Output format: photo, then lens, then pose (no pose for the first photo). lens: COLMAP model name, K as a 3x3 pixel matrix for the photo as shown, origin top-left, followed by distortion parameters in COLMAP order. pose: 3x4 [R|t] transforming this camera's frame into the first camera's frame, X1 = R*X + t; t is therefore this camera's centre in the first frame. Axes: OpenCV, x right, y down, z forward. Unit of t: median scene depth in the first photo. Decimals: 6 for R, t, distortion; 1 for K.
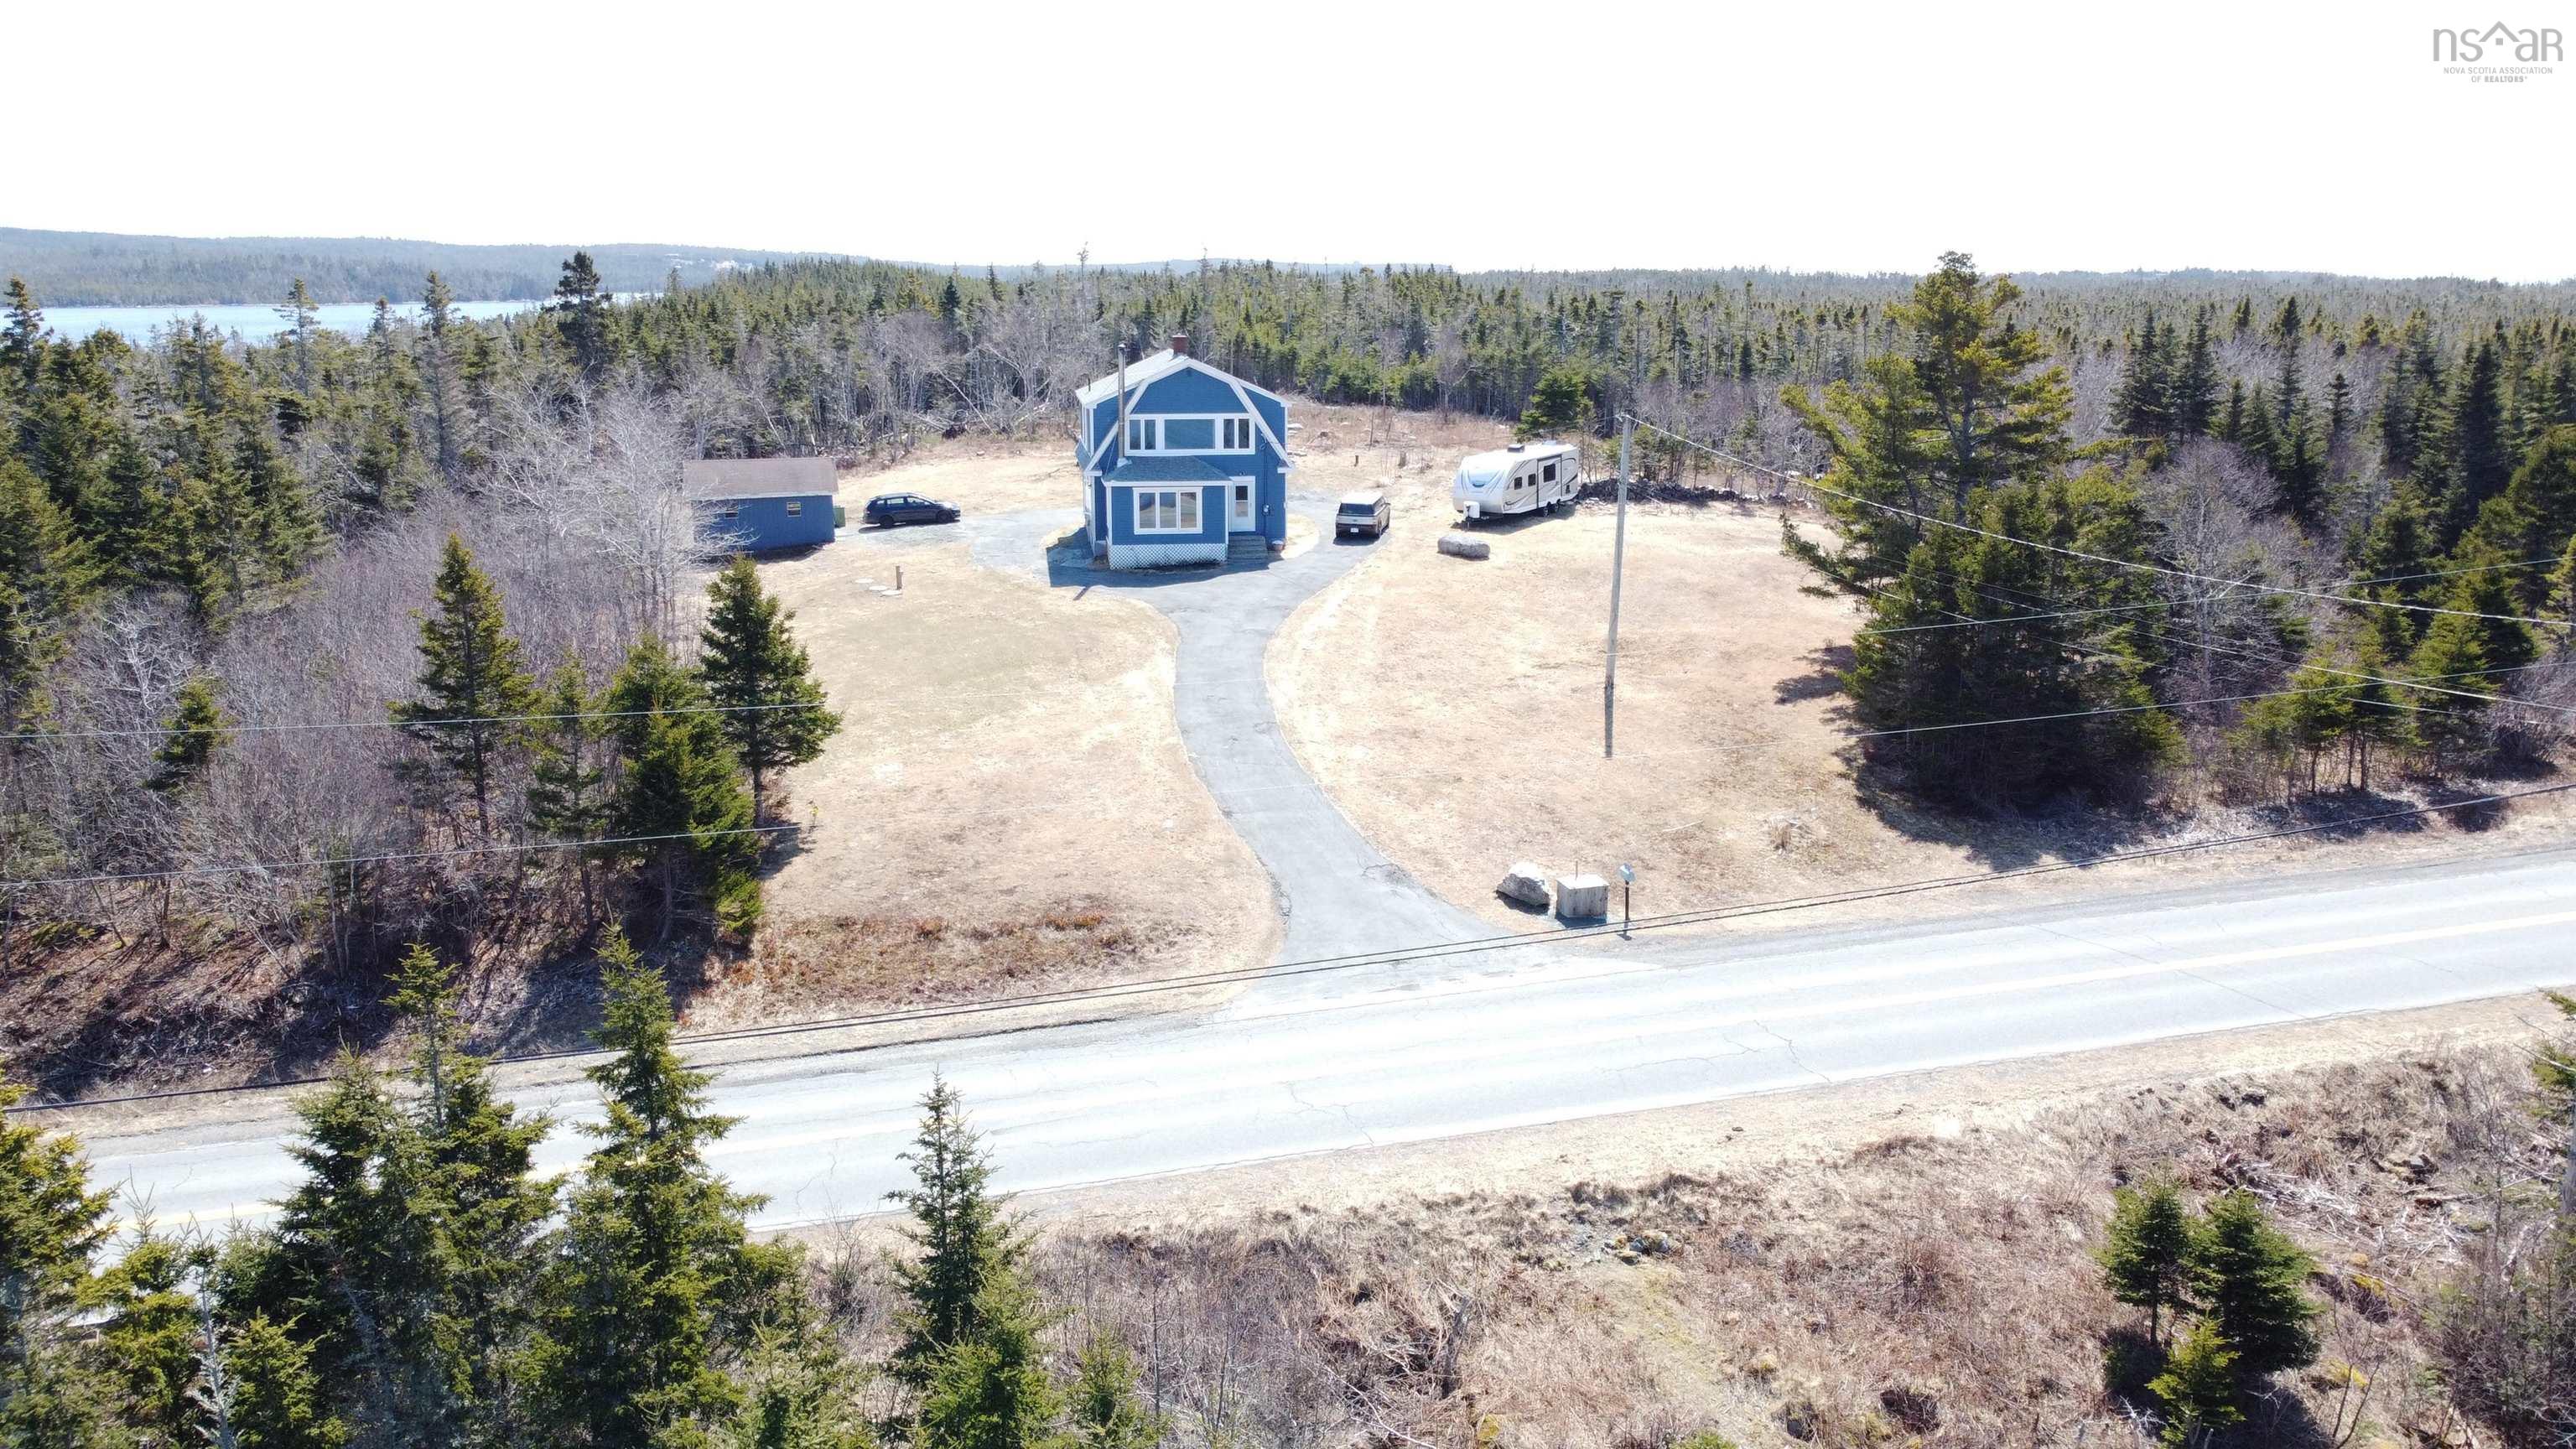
lens RADIAL K [[1942.3, 0, 1288.0], [0, 1942.3, 724.5], [0, 0, 1]] dist [0.007085, -0.002320]
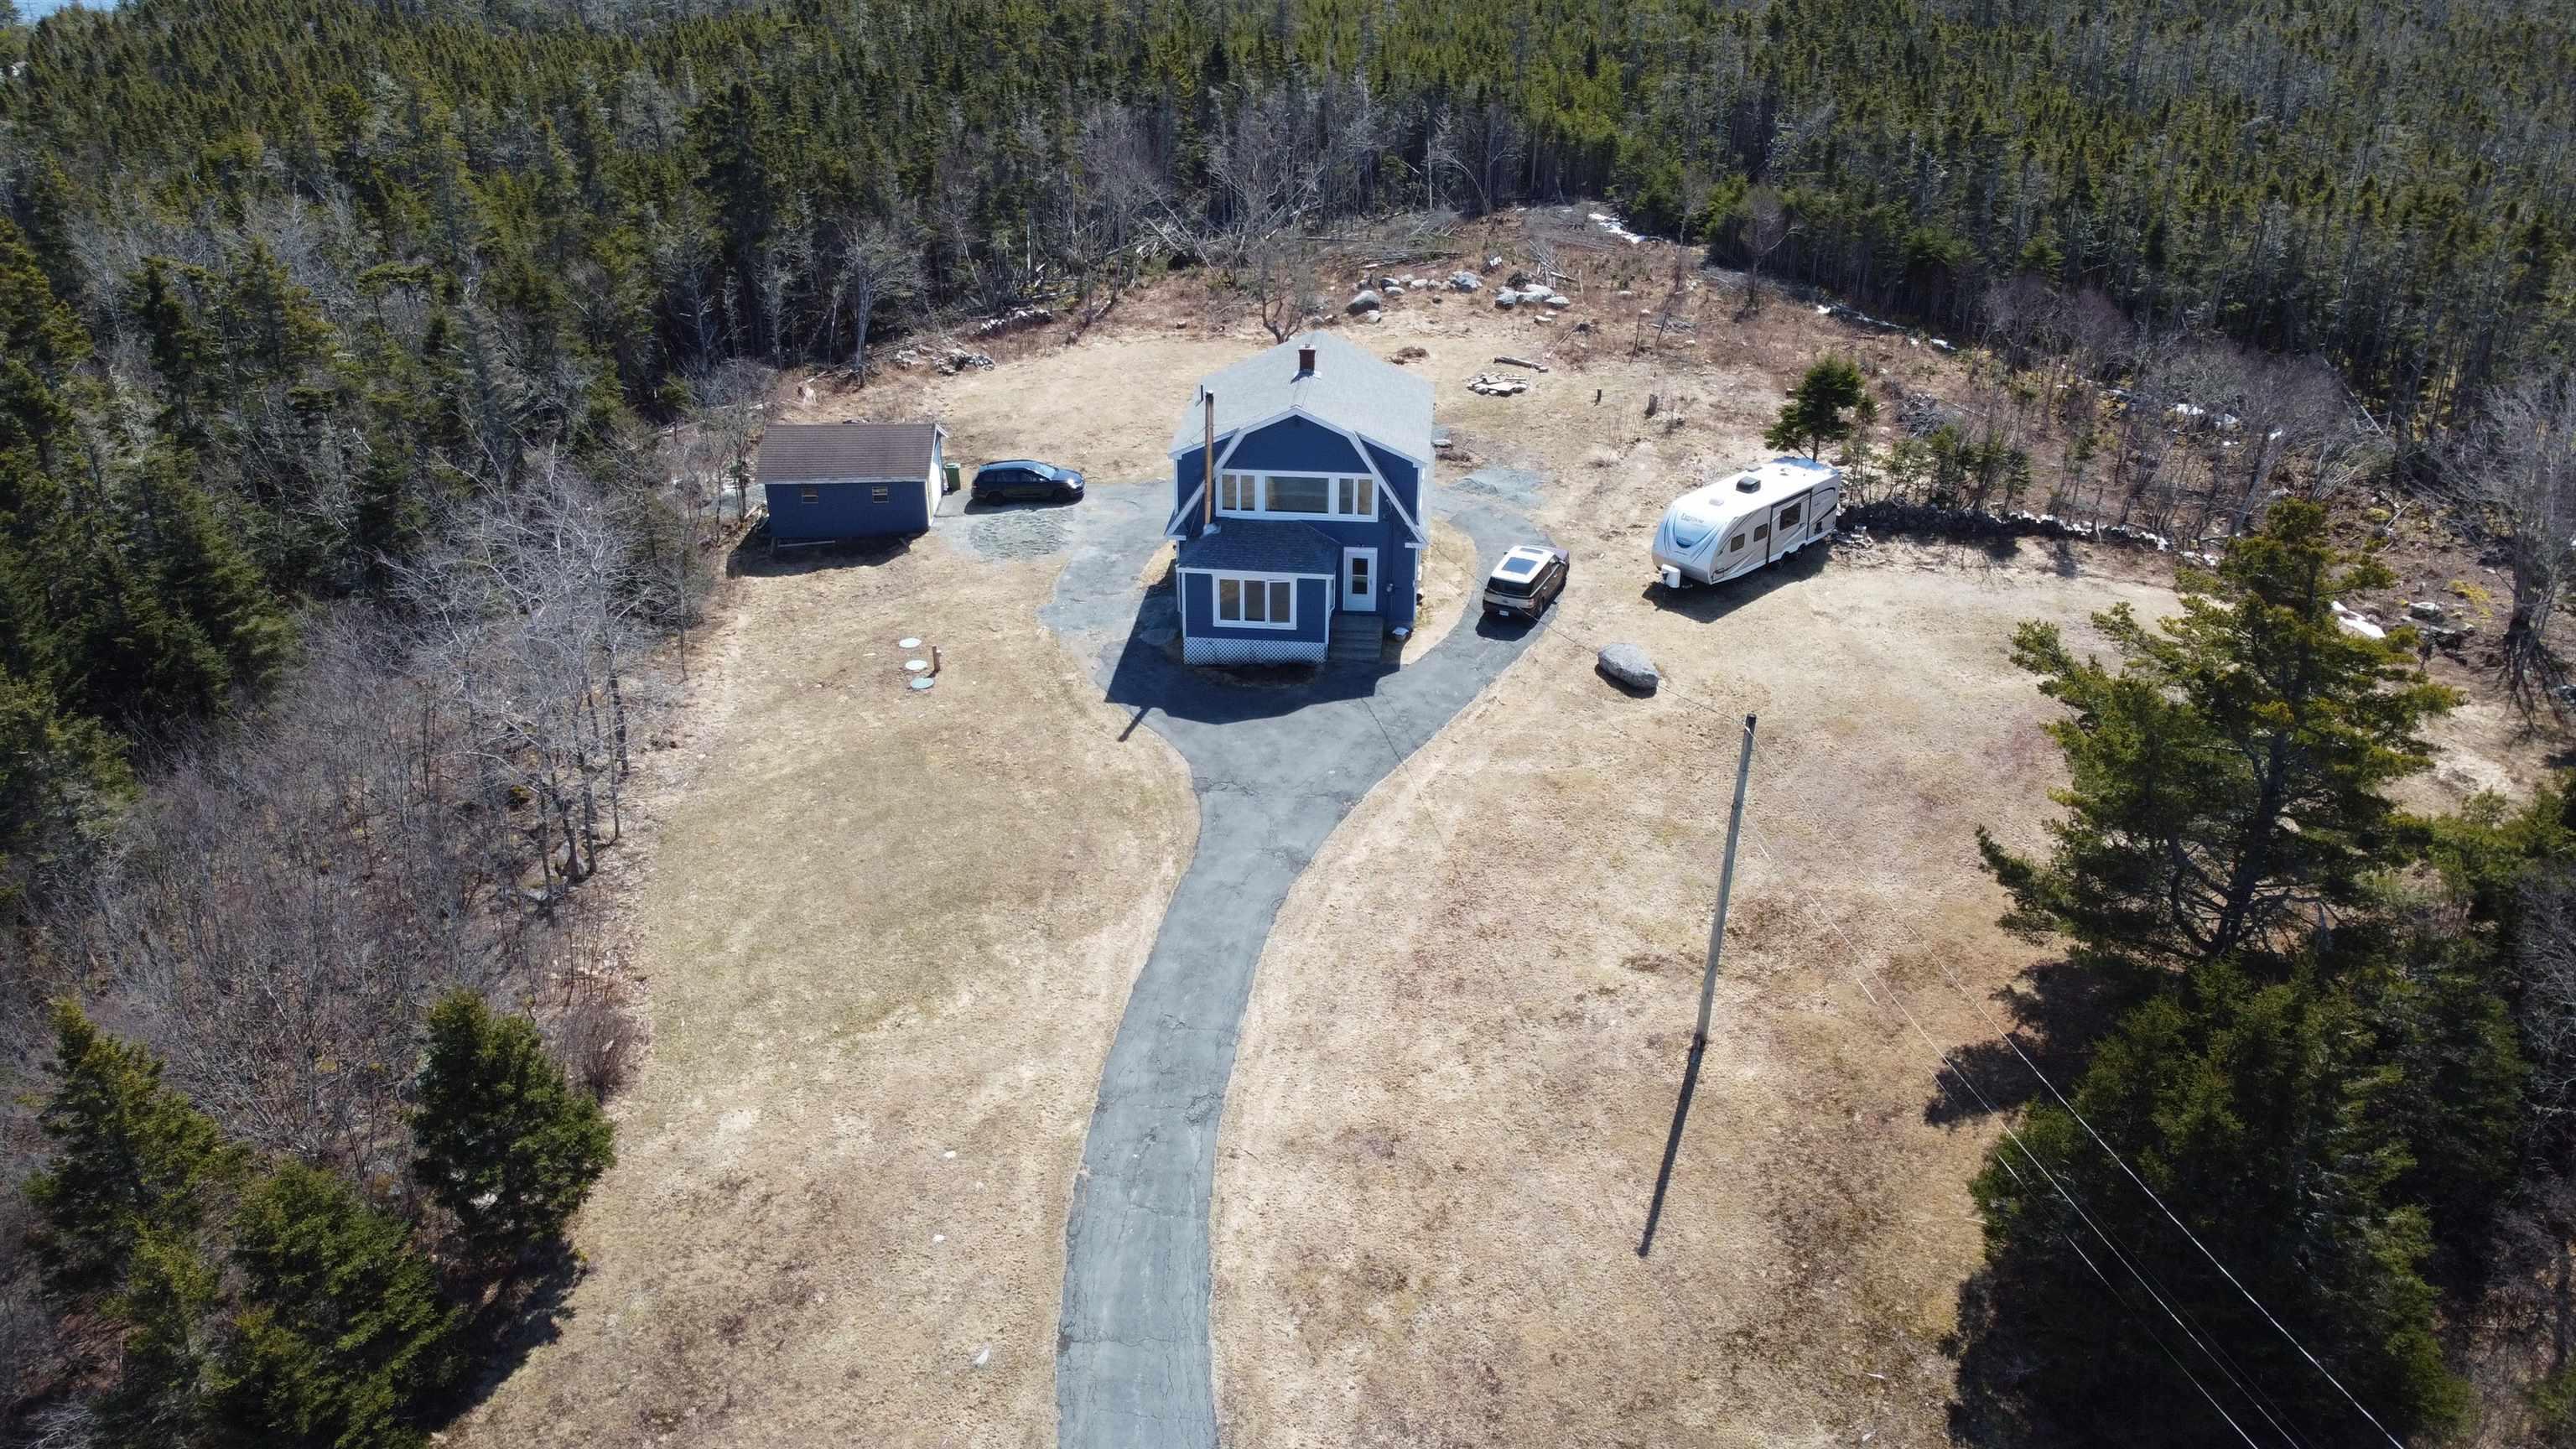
lens RADIAL K [[1942.3, 0, 1288.0], [0, 1942.3, 724.5], [0, 0, 1]] dist [0.007085, -0.002320]
pose [[0.971882, 0.108304, -0.209082, 0.122818], [-0.056961, 0.969708, 0.237531, -0.246320], [0.228474, -0.218943, 0.948611, 0.218284]]
